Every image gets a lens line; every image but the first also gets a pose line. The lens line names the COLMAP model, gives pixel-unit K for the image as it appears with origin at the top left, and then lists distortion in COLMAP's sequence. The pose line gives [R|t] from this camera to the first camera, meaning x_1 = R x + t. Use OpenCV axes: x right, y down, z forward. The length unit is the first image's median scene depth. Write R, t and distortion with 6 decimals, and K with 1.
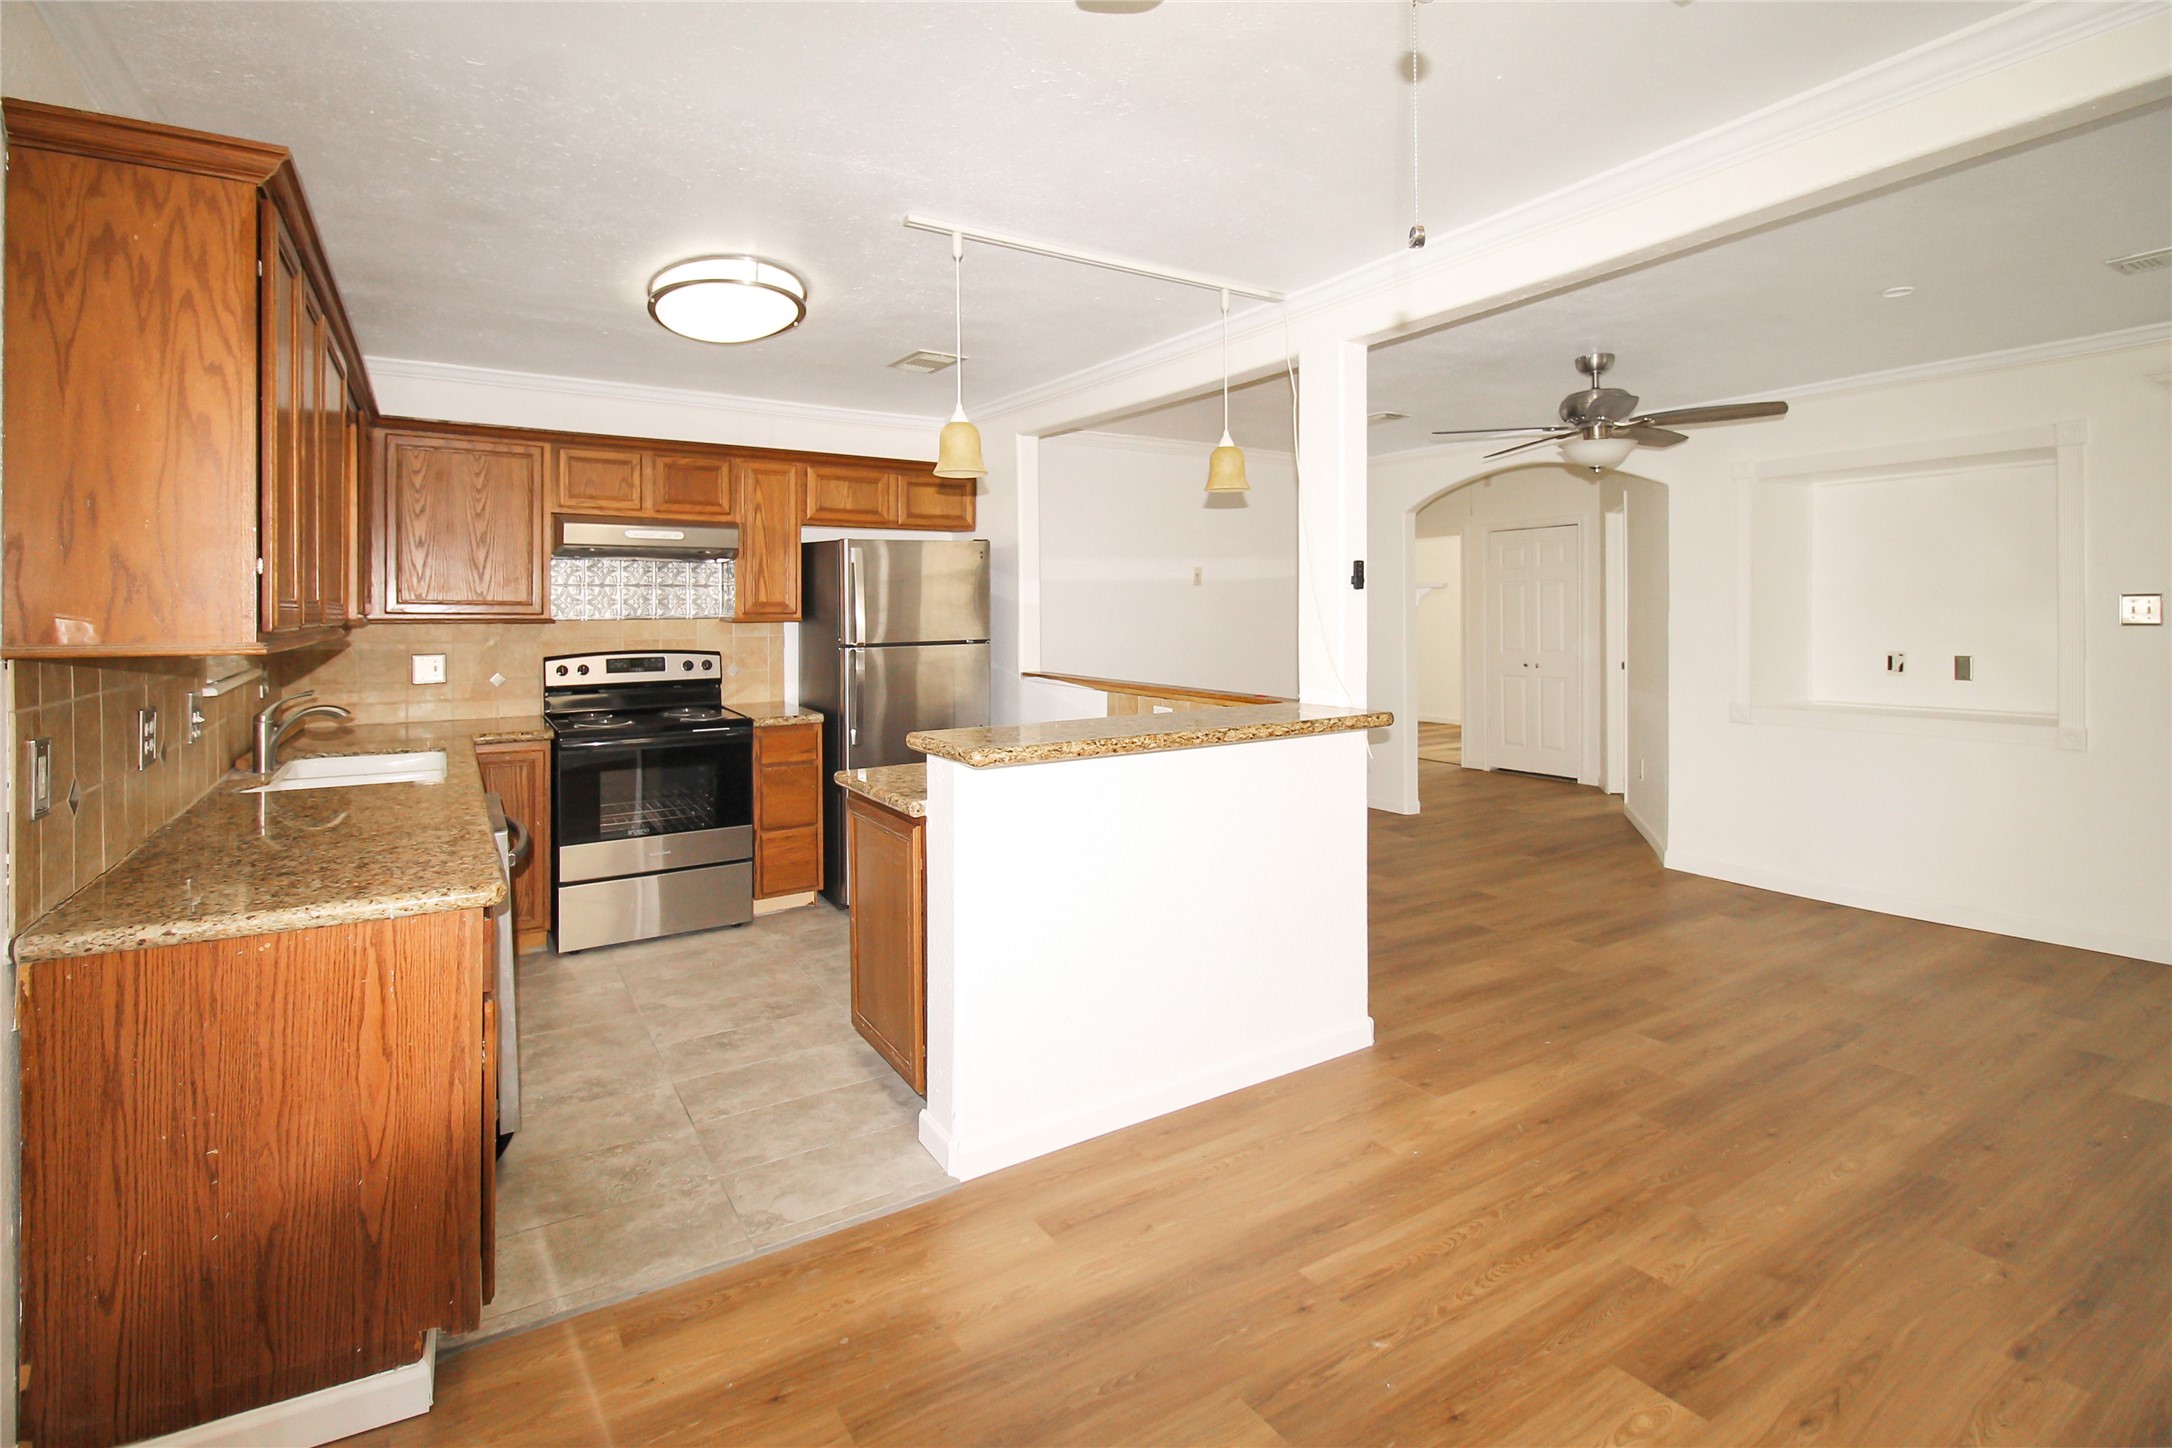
lens RADIAL K [[1051.1, 0, 1089.0], [0, 1051.1, 622.0], [0, 0, 1]] dist [0.006609, -0.009903]
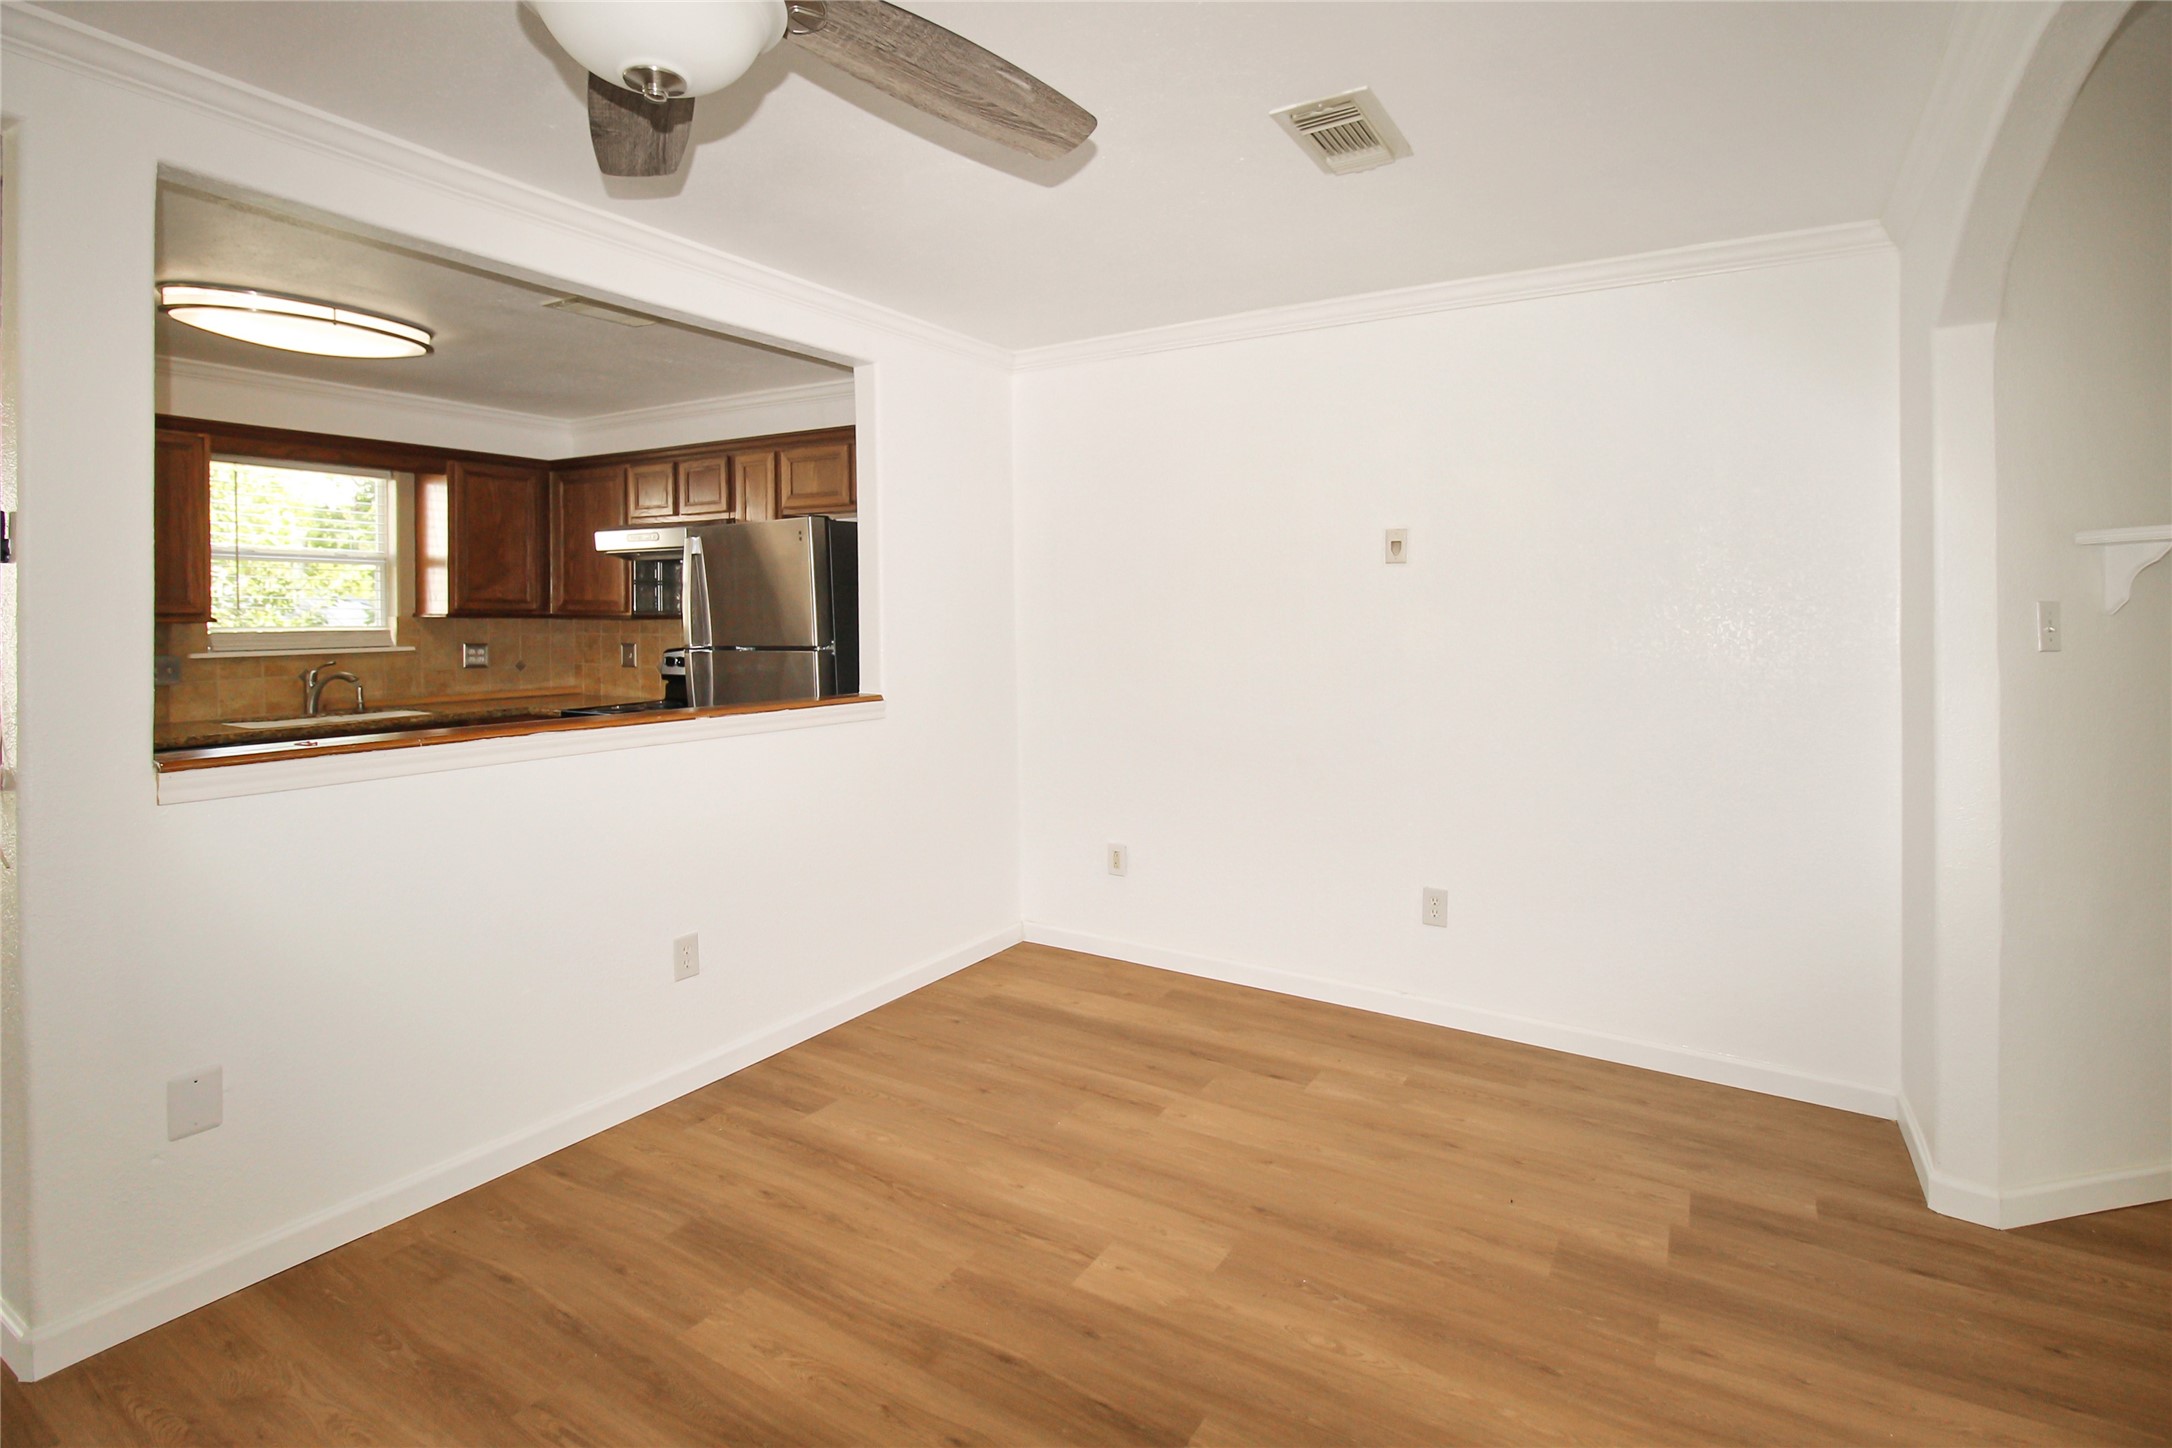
lens RADIAL K [[1051.1, 0, 1081.1], [0, 1051.1, 664.5], [0, 0, 1]] dist [0.006609, -0.009903]
pose [[0.439466, 0.043771, -0.897192, 0.717492], [-0.016863, 0.999038, 0.040480, -0.004691], [0.898101, -0.002660, 0.439781, 0.893207]]
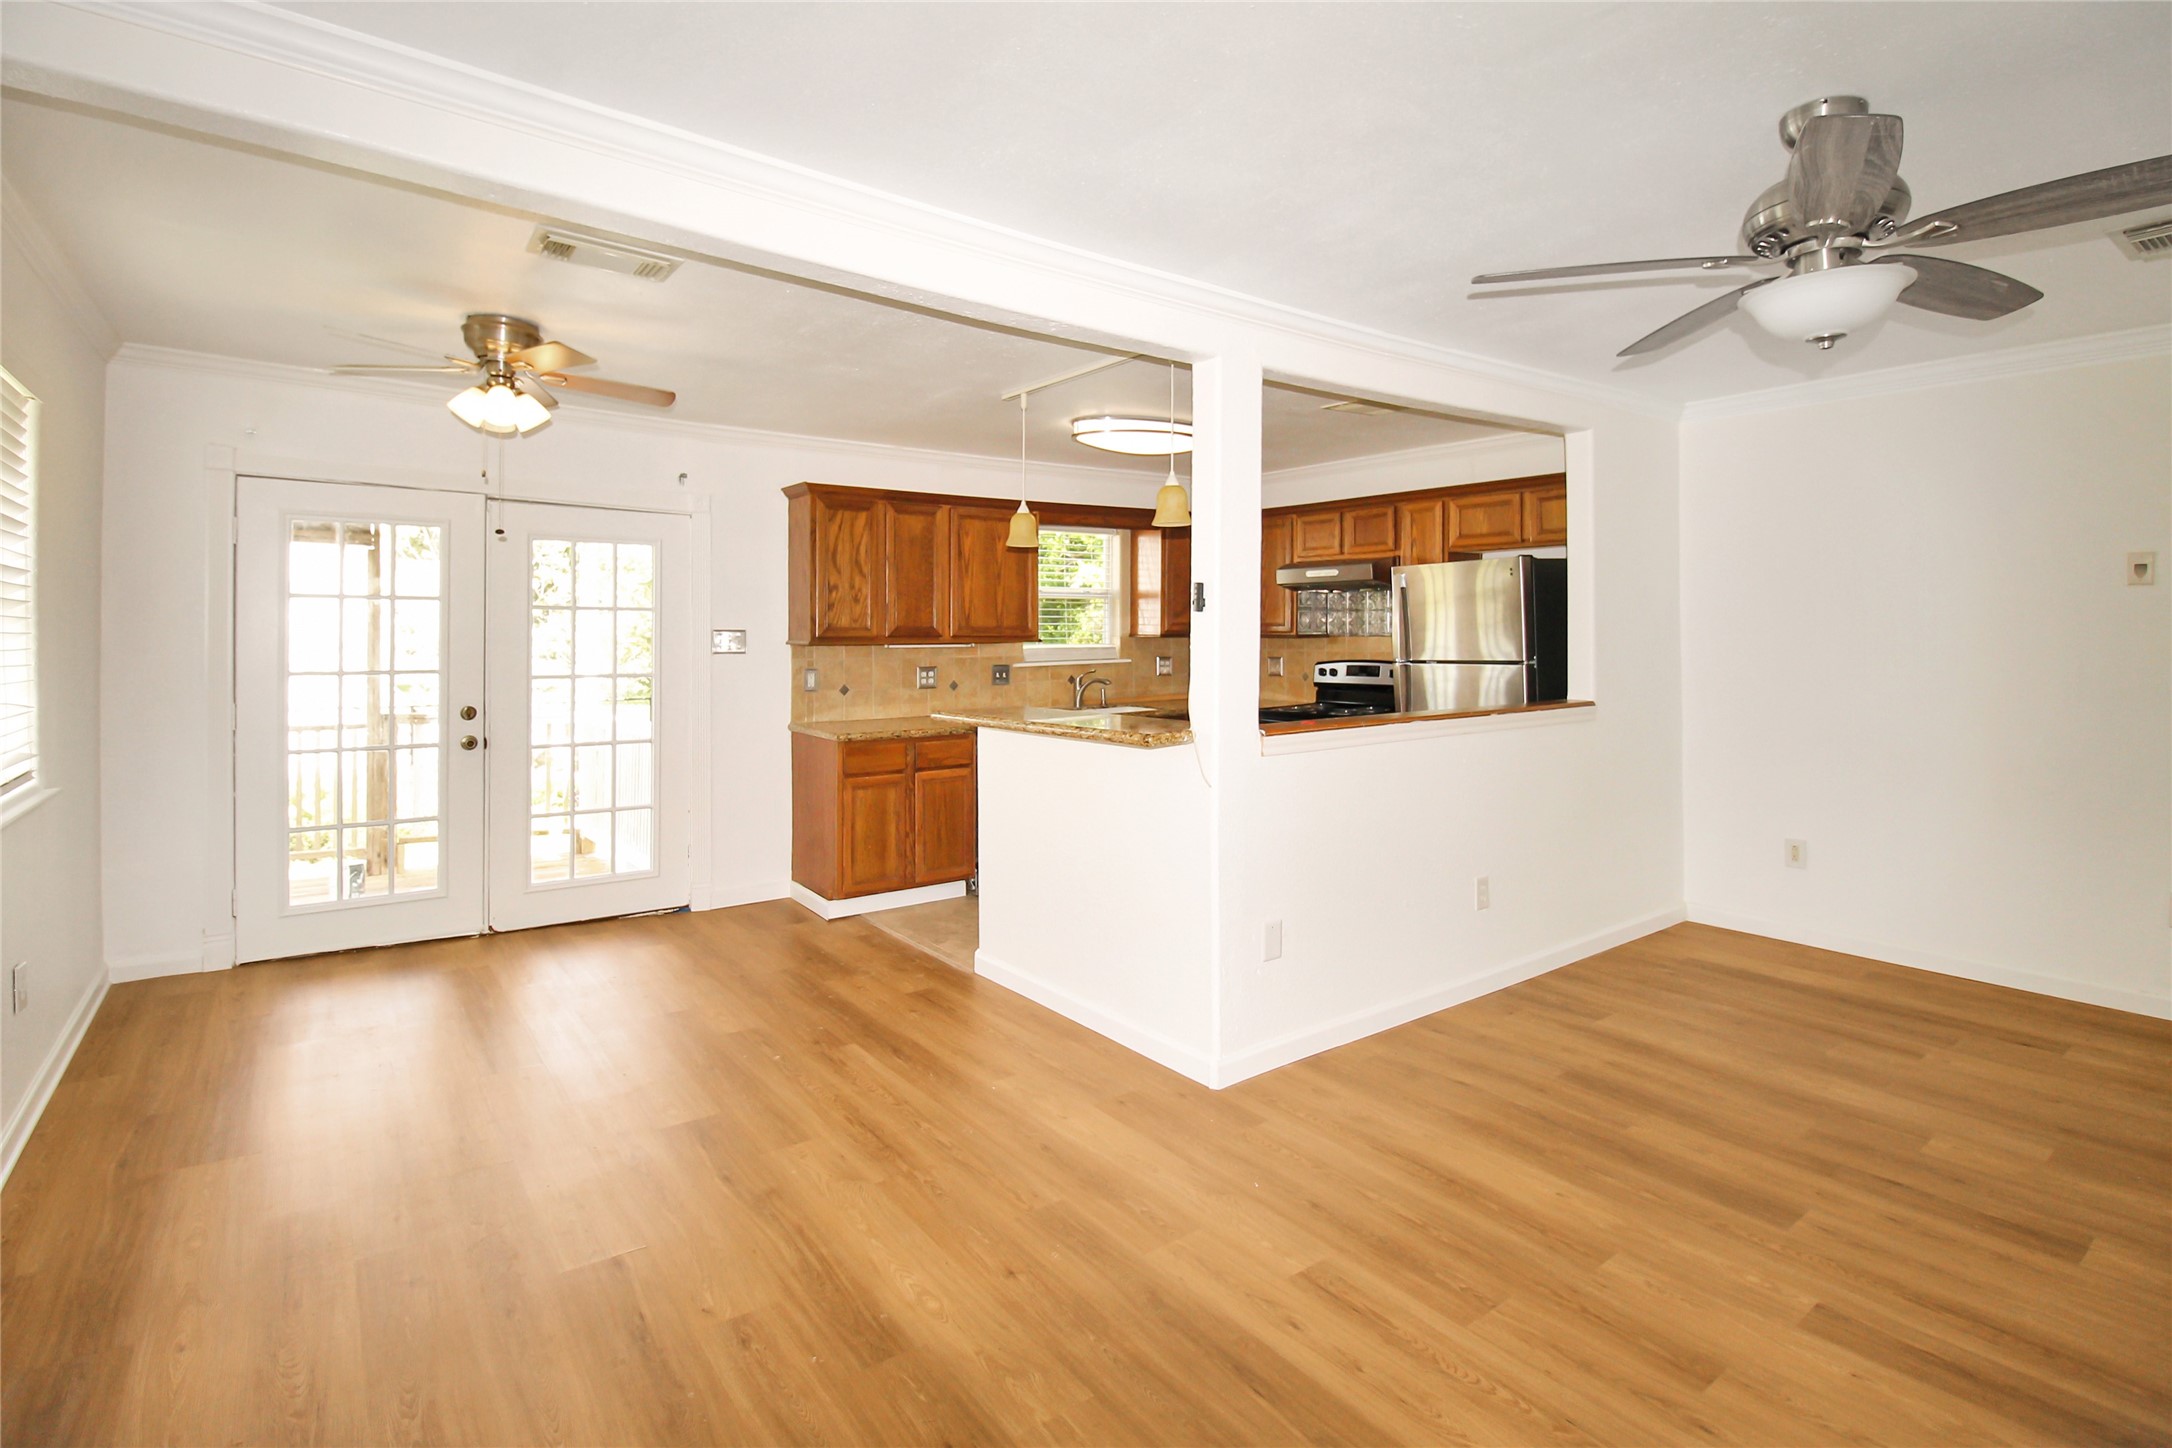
lens RADIAL K [[1051.1, 0, 1101.7], [0, 1051.1, 618.1], [0, 0, 1]] dist [0.006609, -0.009903]
pose [[0.078164, -0.010333, -0.996887, 0.870118], [-0.008927, 0.999899, -0.011064, -0.007622], [0.996901, 0.009764, 0.078064, 0.590764]]
